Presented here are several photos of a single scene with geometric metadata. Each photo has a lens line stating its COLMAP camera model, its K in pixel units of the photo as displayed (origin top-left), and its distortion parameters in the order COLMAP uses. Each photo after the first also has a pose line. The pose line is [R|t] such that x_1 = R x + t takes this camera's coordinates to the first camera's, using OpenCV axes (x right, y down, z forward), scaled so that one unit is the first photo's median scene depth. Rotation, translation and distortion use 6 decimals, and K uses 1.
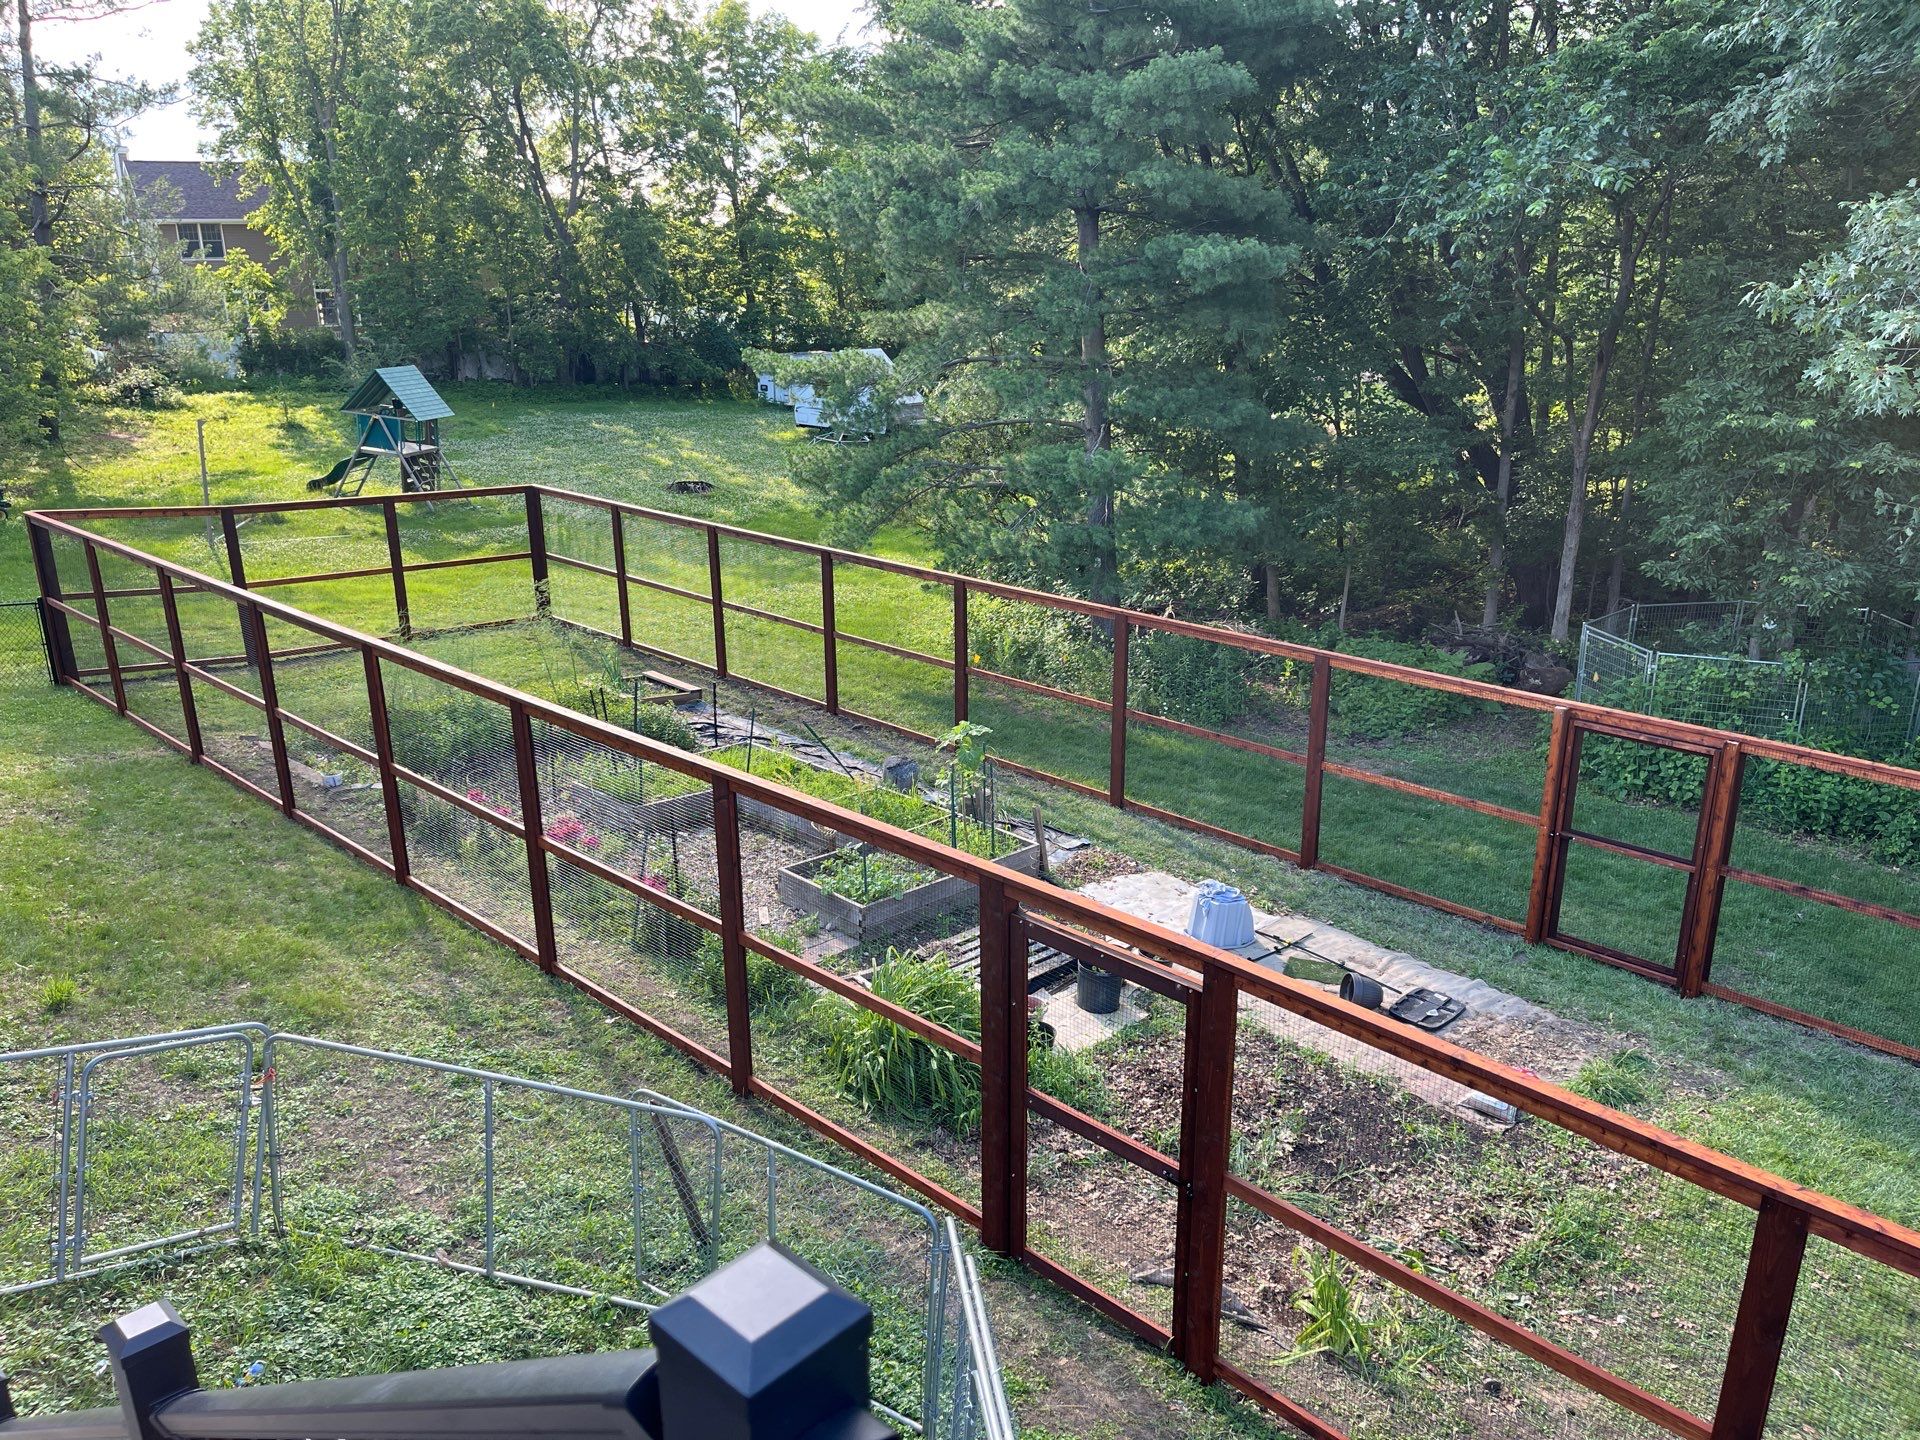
lens RADIAL K [[1459.3, 0, 952.5], [0, 1459.3, 730.2], [0, 0, 1]] dist [0.069997, -0.073279]
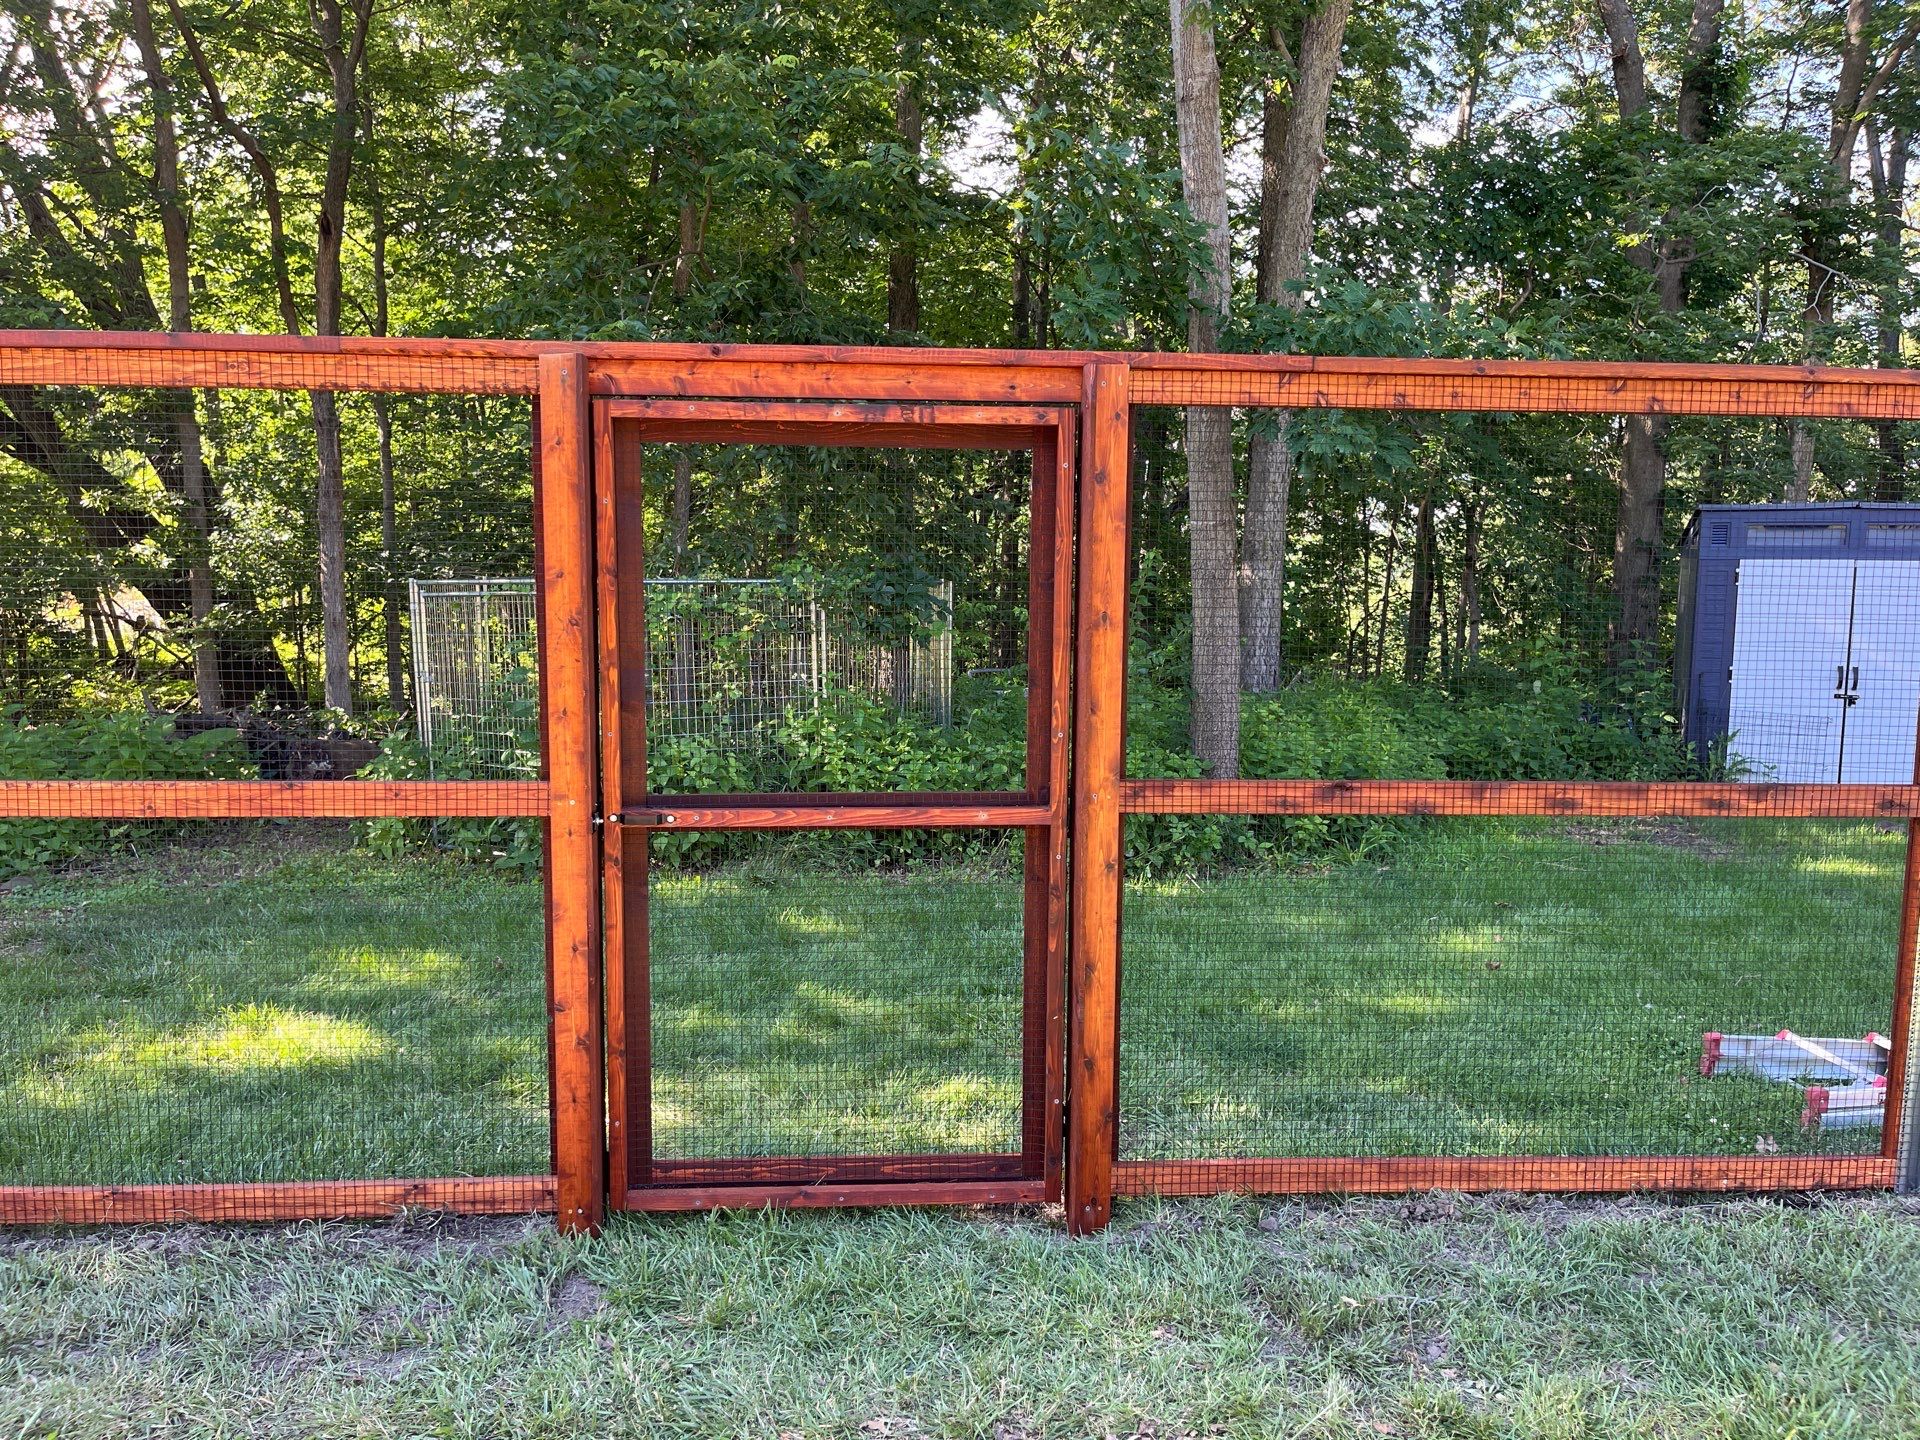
lens RADIAL K [[1454.0, 0, 973.8], [0, 1454.0, 724.3], [0, 0, 1]] dist [0.063204, -0.086551]
pose [[0.662143, -0.078011, 0.745306, 0.210083], [0.223118, 0.969984, -0.096694, 0.082586], [-0.715391, 0.230316, 0.659674, 0.647900]]
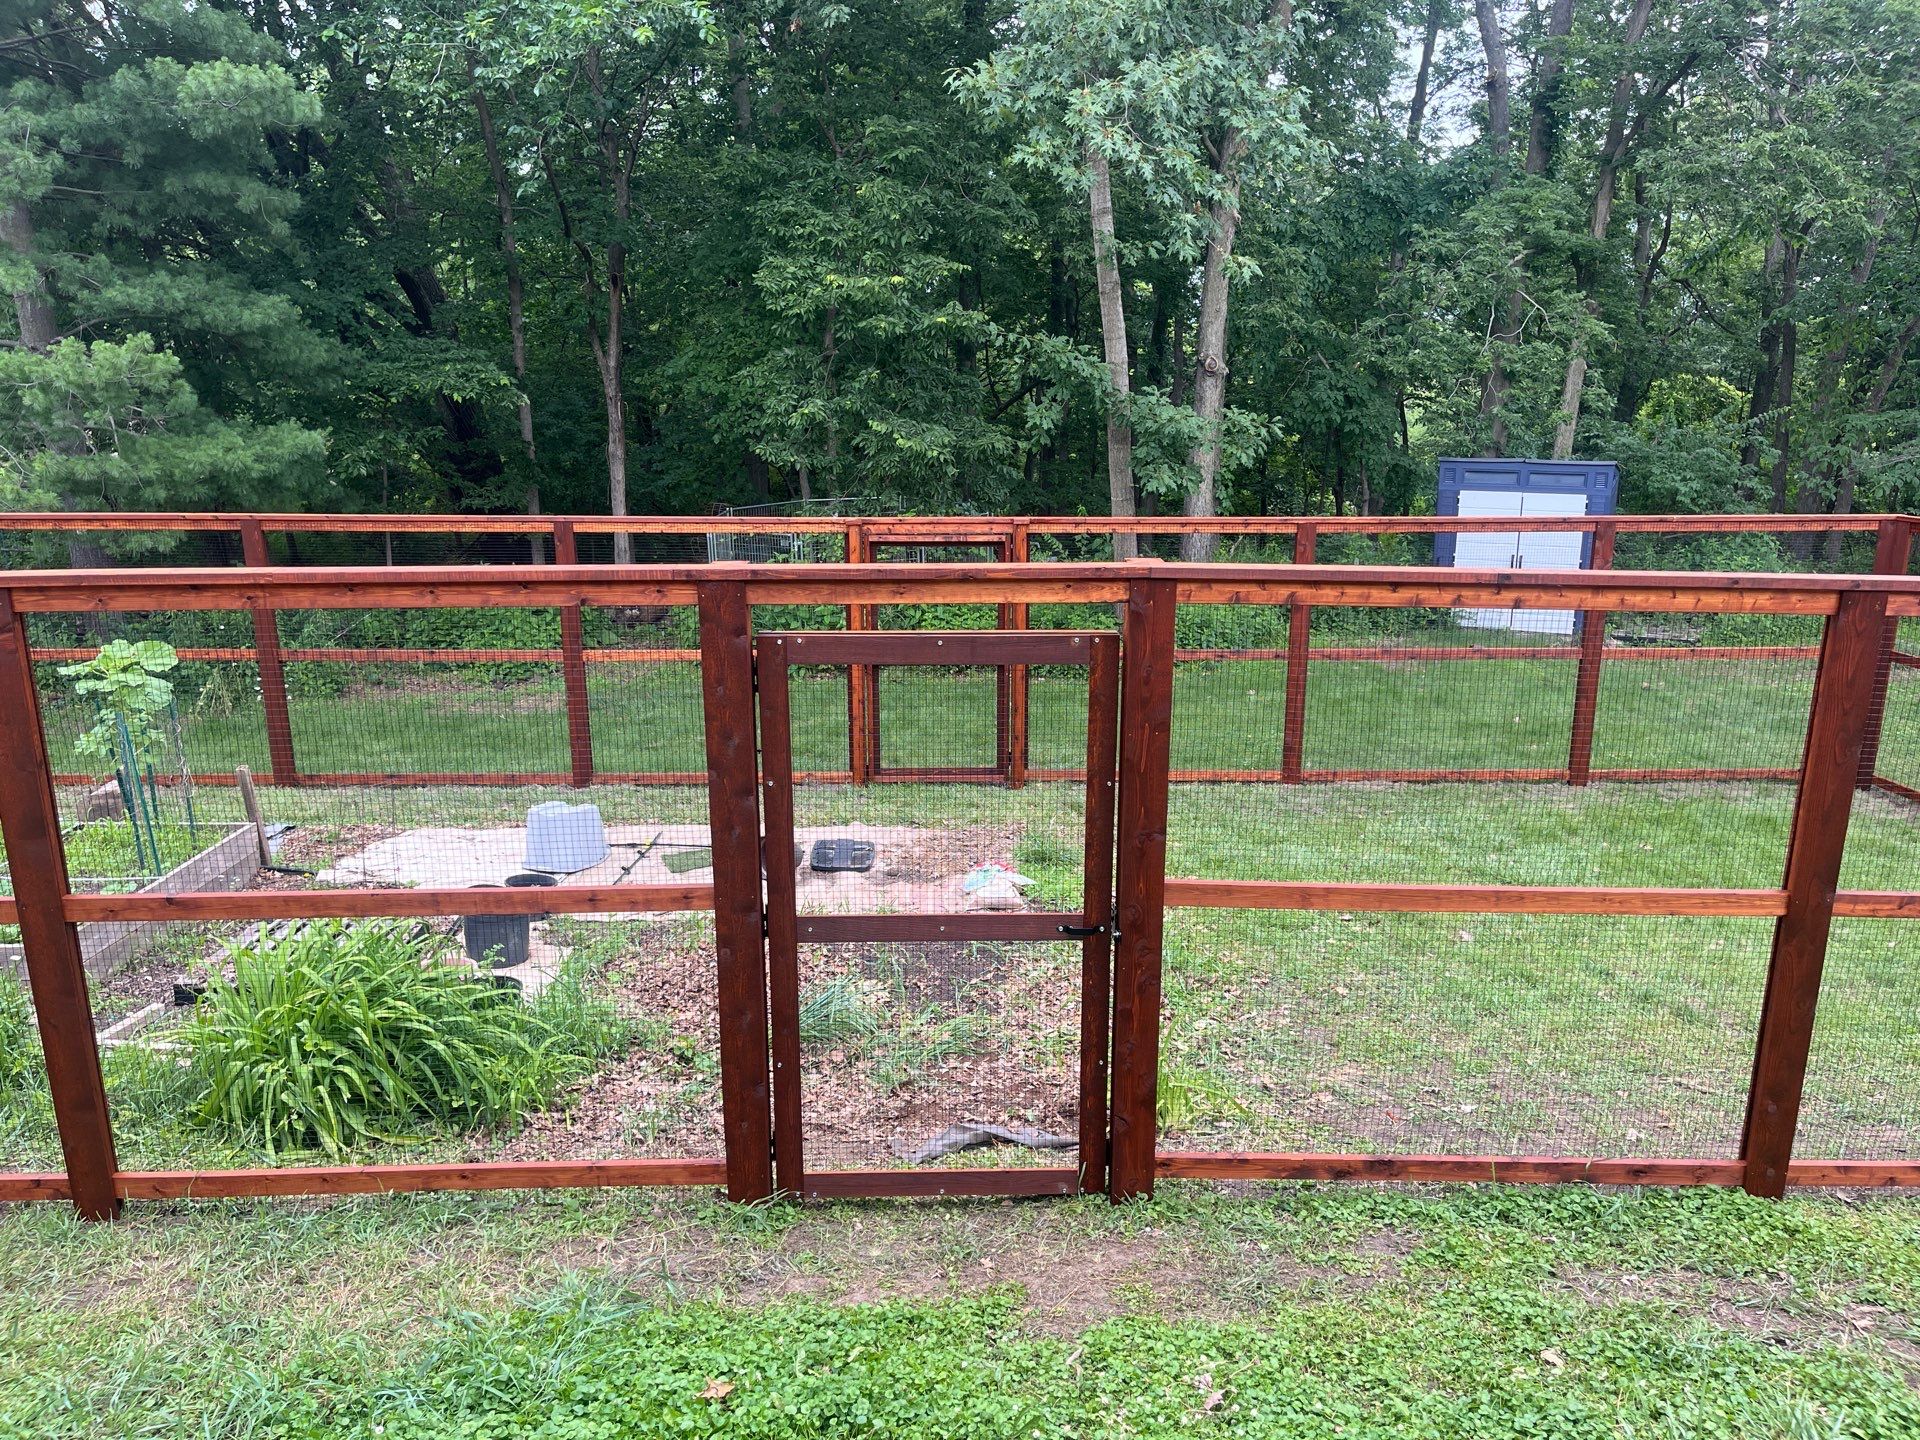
lens RADIAL K [[1454.0, 0, 973.8], [0, 1454.0, 724.3], [0, 0, 1]] dist [0.063204, -0.086551]
pose [[0.693143, -0.175894, 0.699010, -0.176100], [0.220446, 0.975032, 0.026754, 0.085592], [-0.686263, 0.135550, 0.714612, 0.248565]]
